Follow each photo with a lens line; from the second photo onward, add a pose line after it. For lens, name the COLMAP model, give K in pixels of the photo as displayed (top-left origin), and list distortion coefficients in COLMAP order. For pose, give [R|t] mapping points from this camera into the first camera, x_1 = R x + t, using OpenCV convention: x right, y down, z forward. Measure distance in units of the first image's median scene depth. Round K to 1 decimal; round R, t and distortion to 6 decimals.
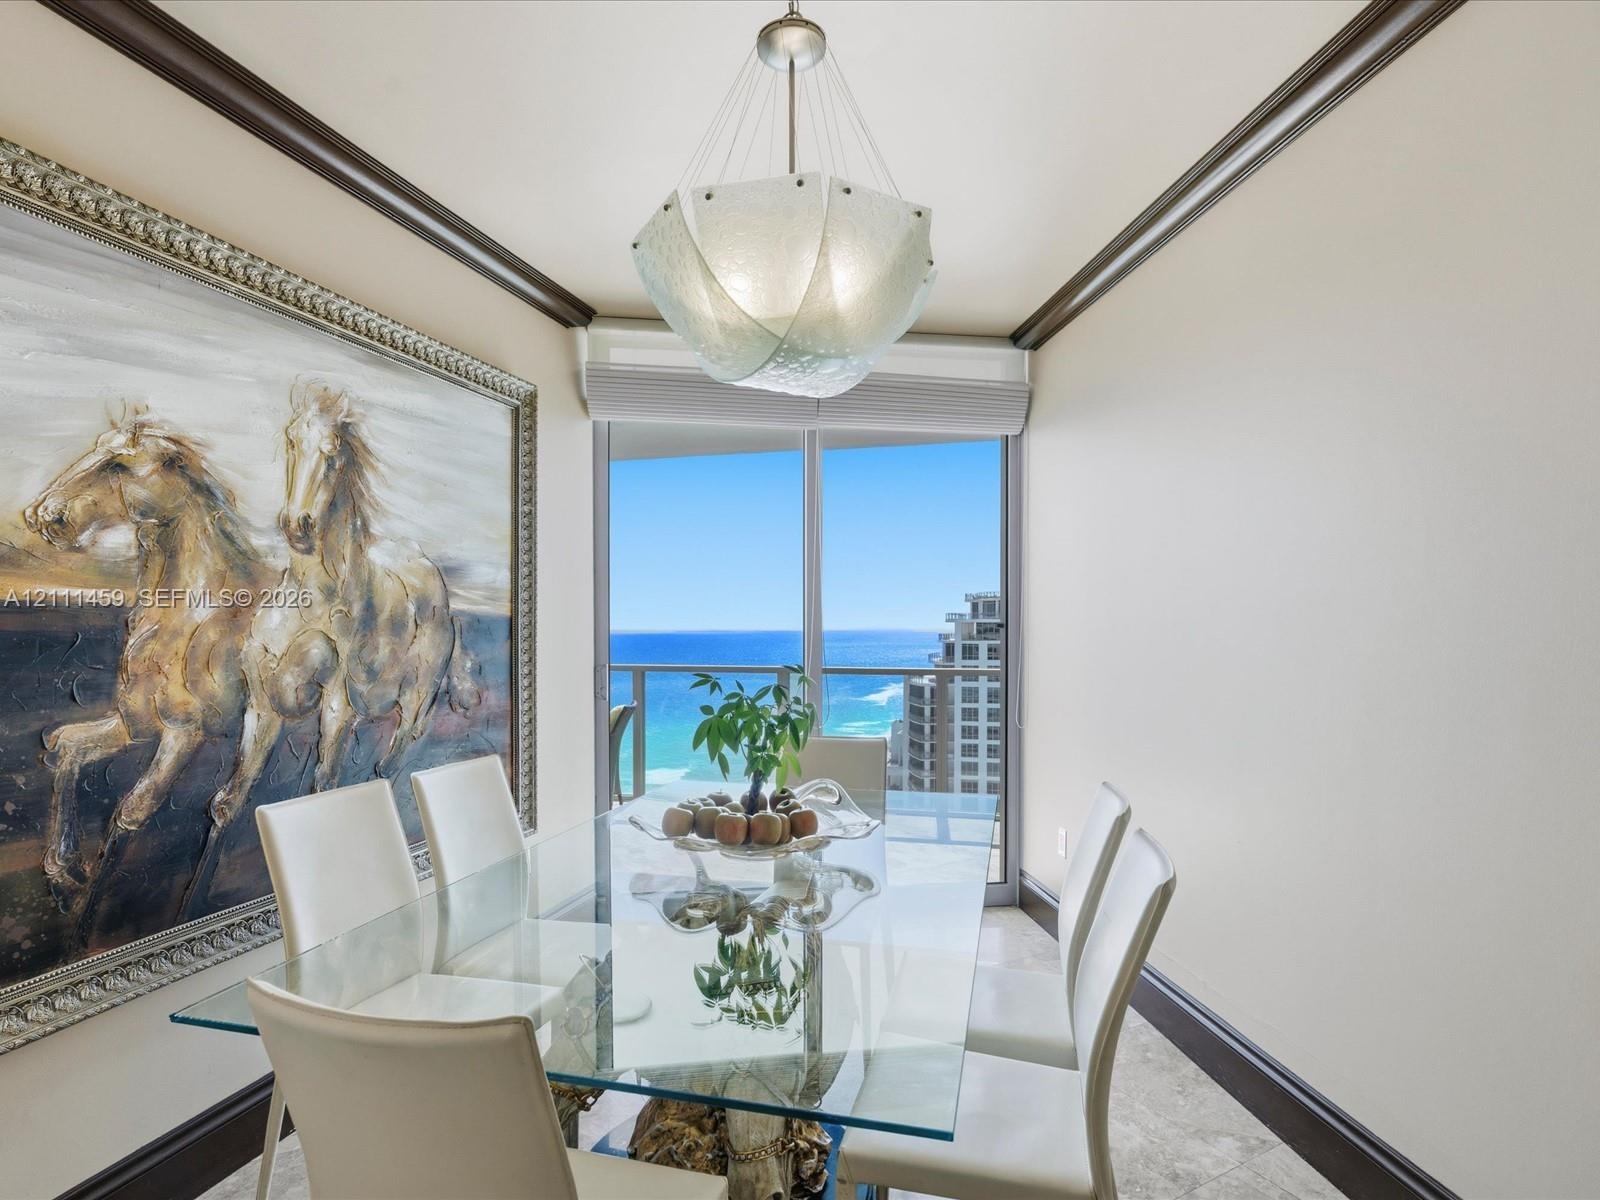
lens RADIAL K [[819.8, 0, 807.4], [0, 819.8, 634.0], [0, 0, 1]] dist [-0.009274, 0.001551]
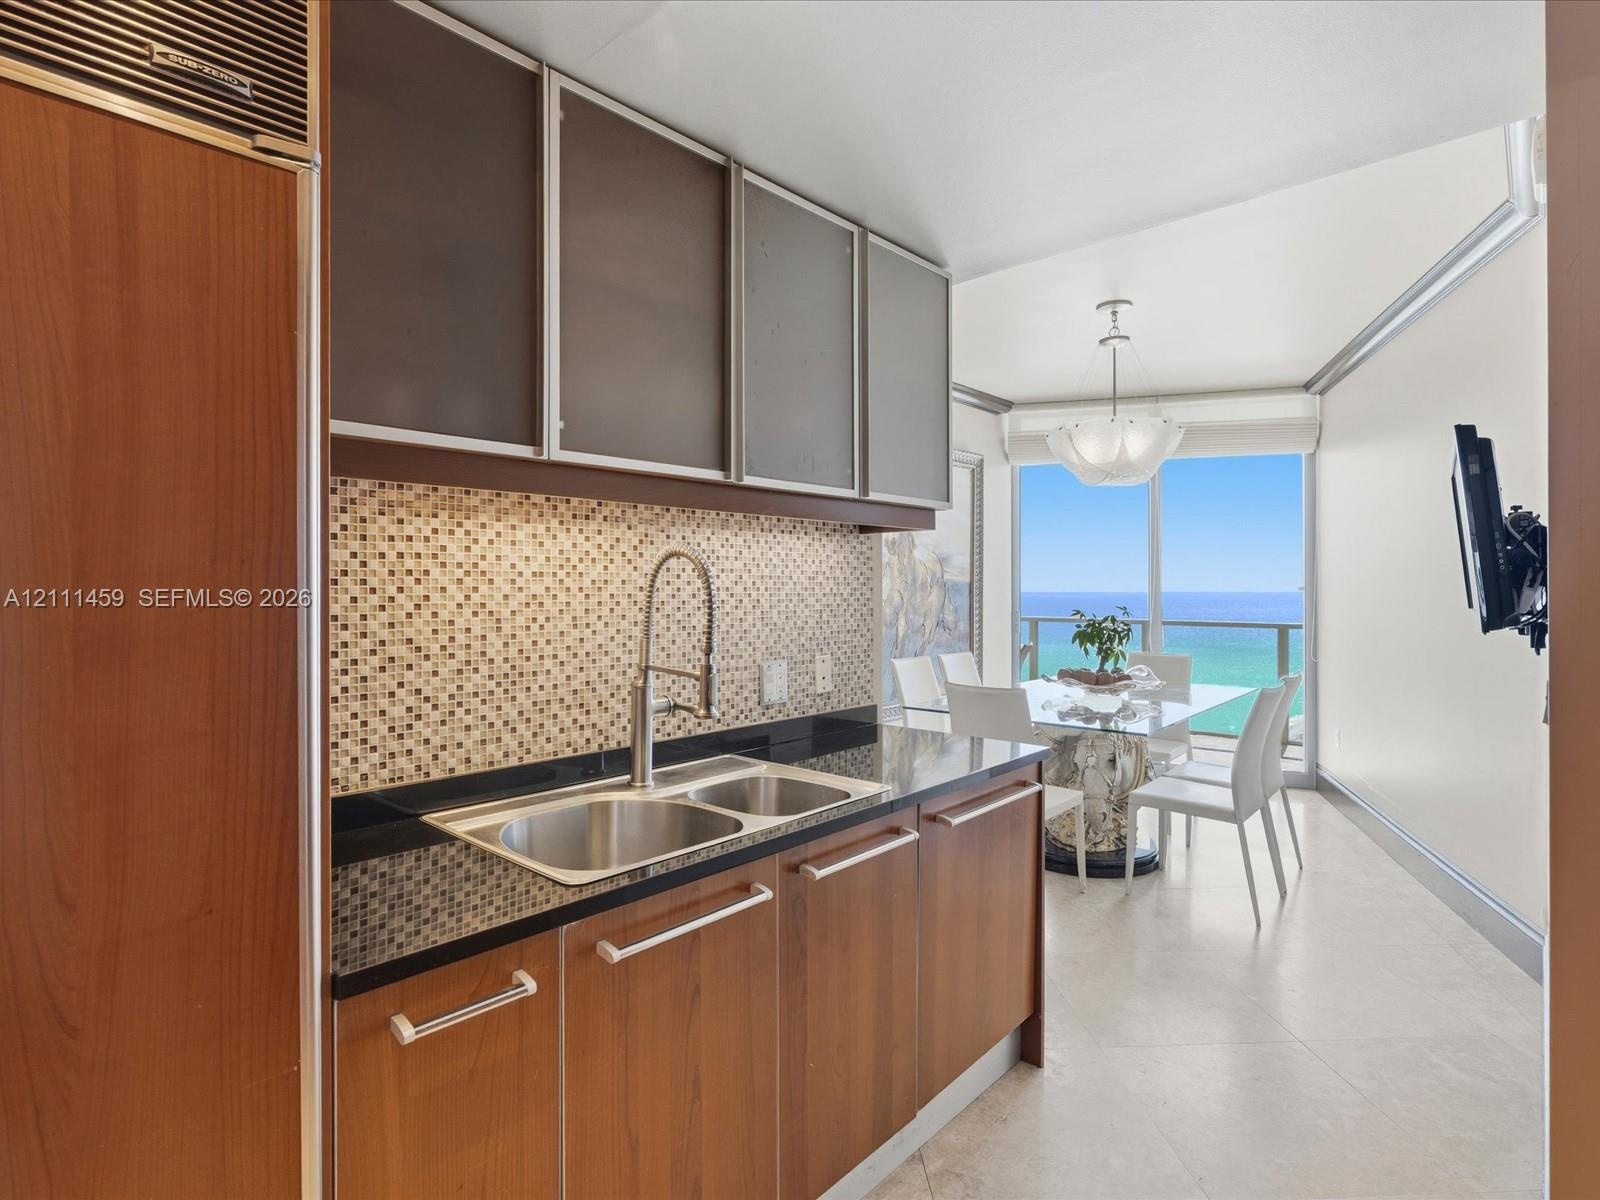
lens RADIAL K [[813.3, 0, 796.5], [0, 813.3, 582.3], [0, 0, 1]] dist [-0.024886, 0.000102]
pose [[0.890318, -0.000540, -0.455339, 0.184217], [-0.007423, 0.999849, -0.015698, 0.014590], [0.455279, 0.017356, 0.890180, -1.212046]]
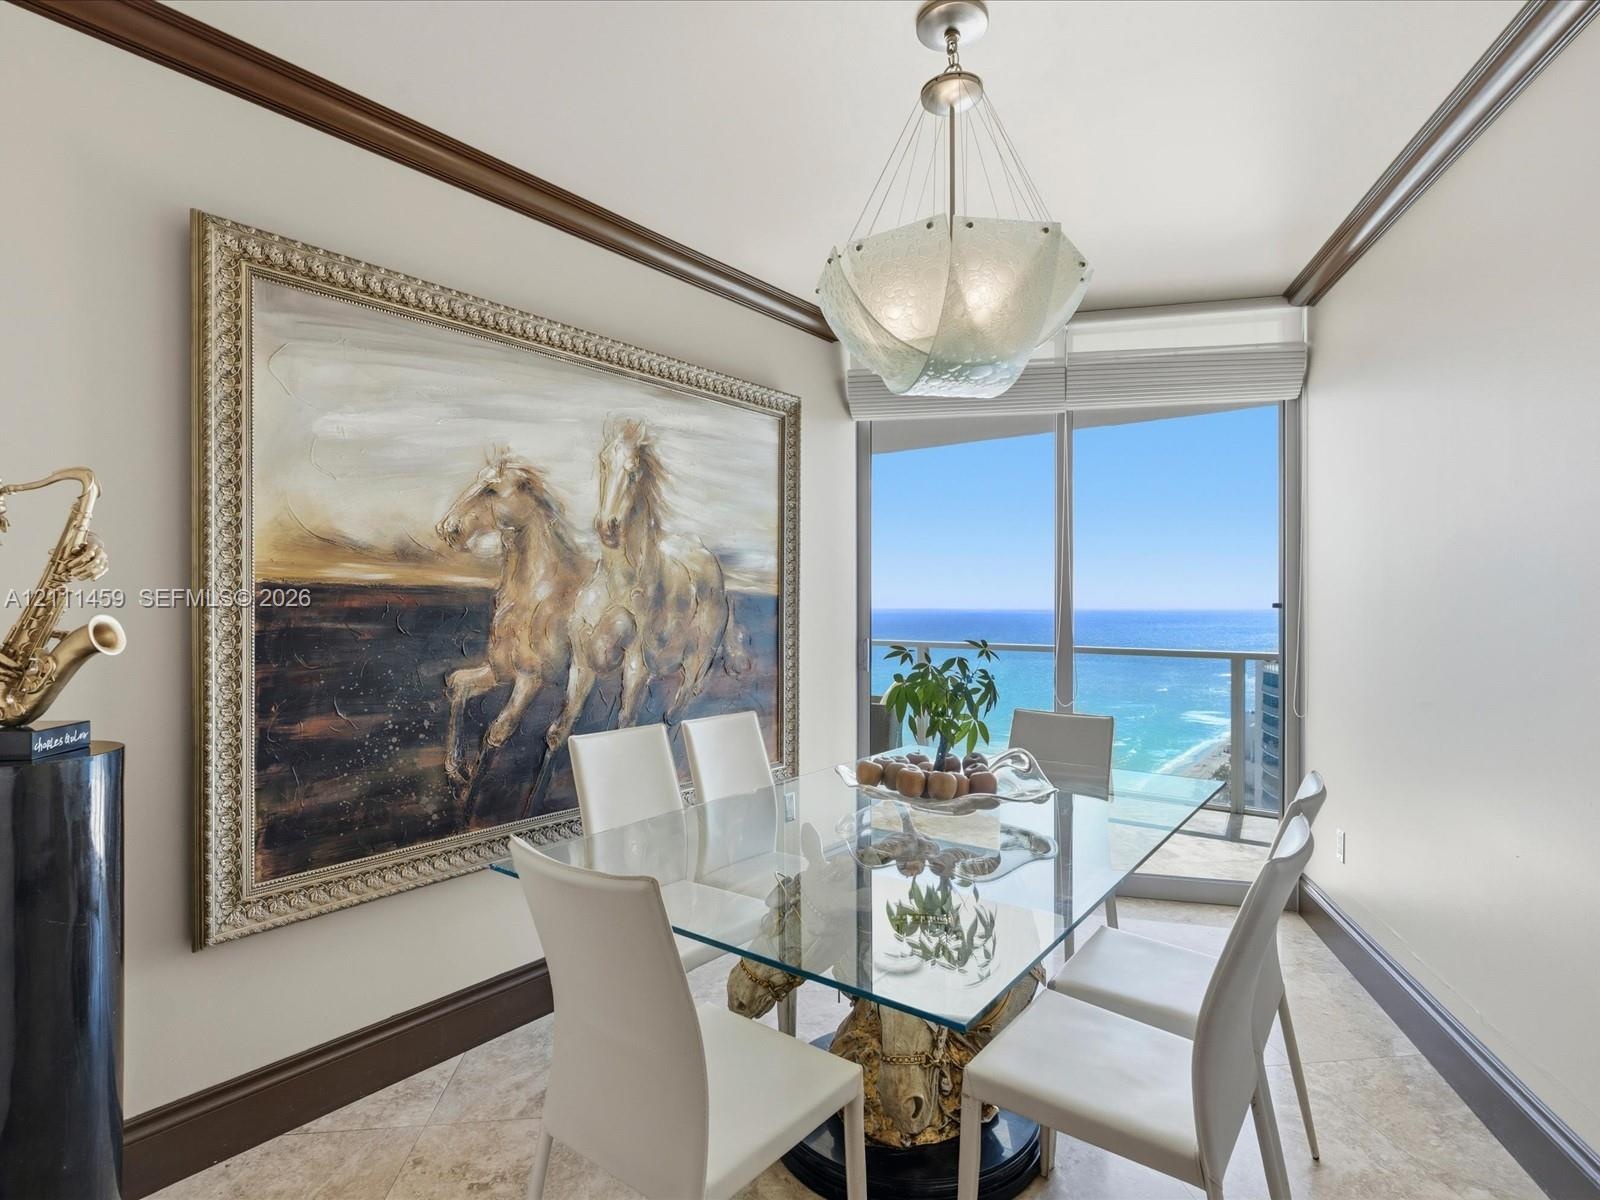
lens RADIAL K [[812.3, 0, 809.2], [0, 812.3, 602.8], [0, 0, 1]] dist [-0.023867, 0.009108]
pose [[0.924581, 0.002272, -0.380980, 0.184586], [-0.007125, 0.999910, -0.011328, 0.001902], [0.380920, 0.013188, 0.924514, -0.086089]]
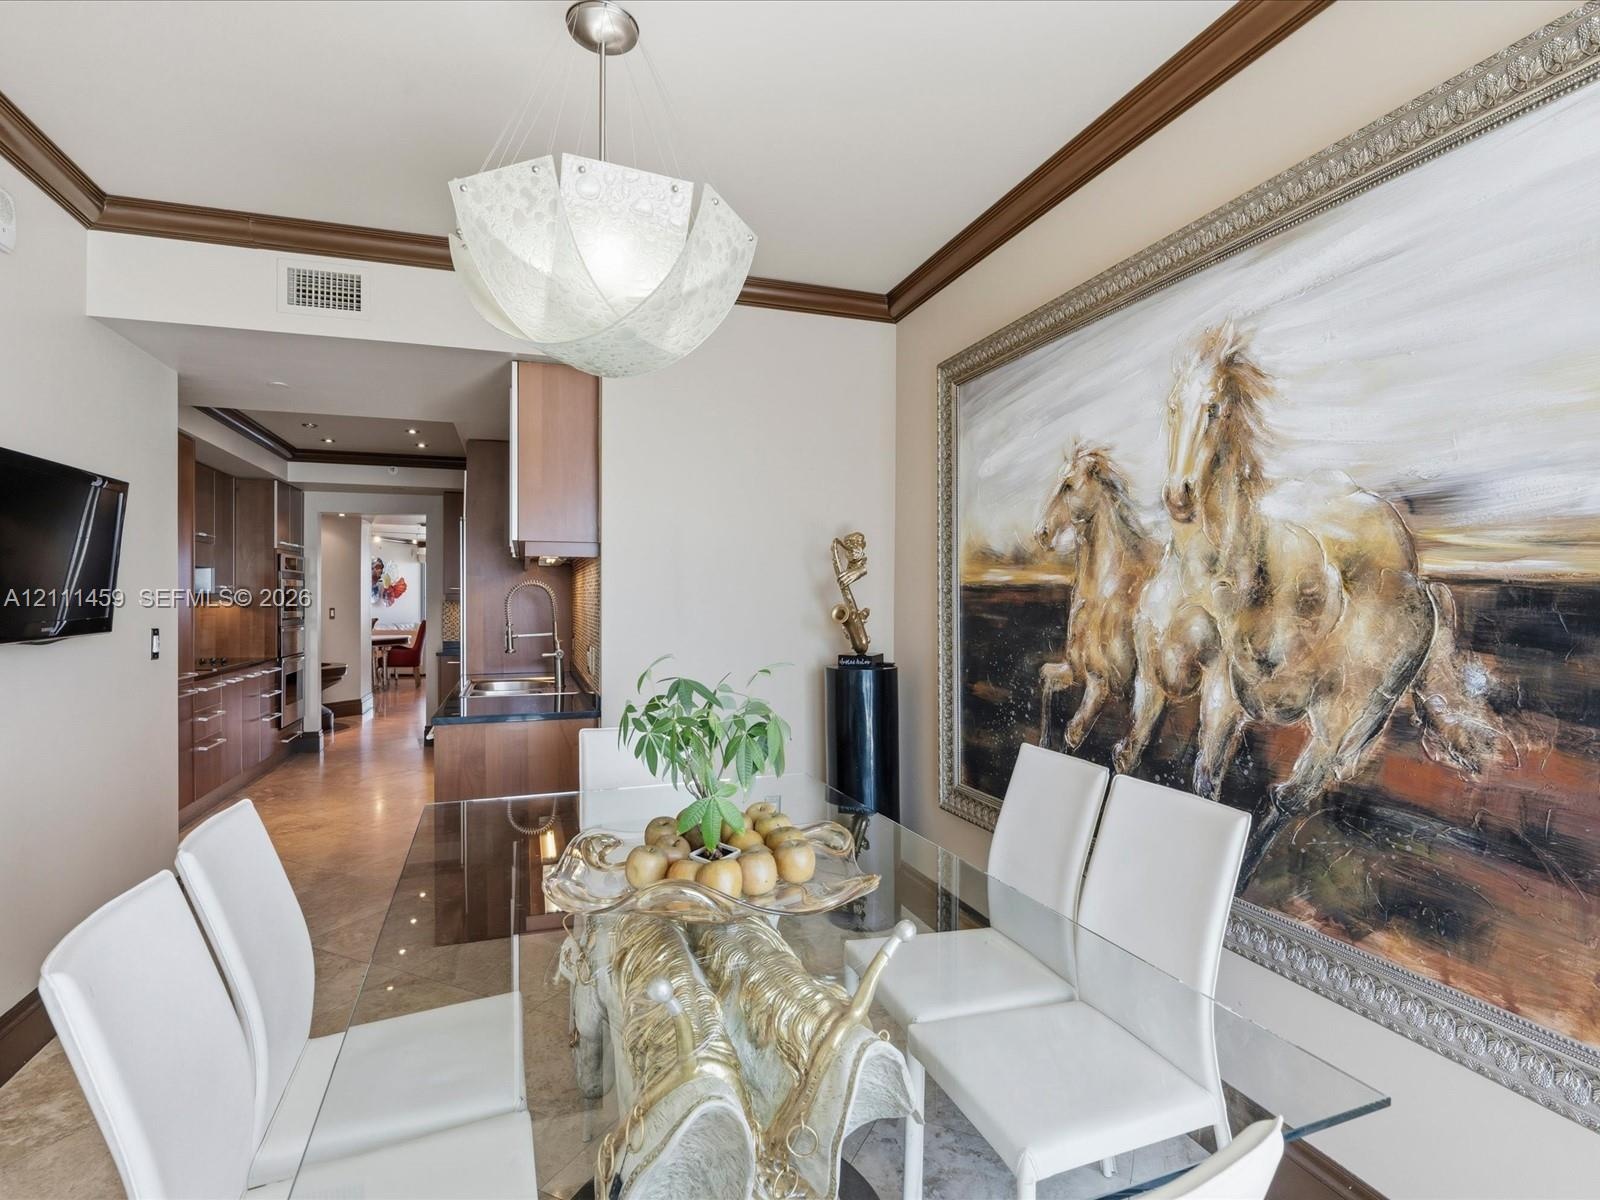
lens RADIAL K [[812.3, 0, 809.2], [0, 812.3, 602.8], [0, 0, 1]] dist [-0.023867, 0.009108]
pose [[-0.814766, 0.007209, -0.579745, 0.289972], [-0.003839, 0.999834, 0.017828, -0.023945], [0.579777, 0.016751, -0.814603, 1.623399]]
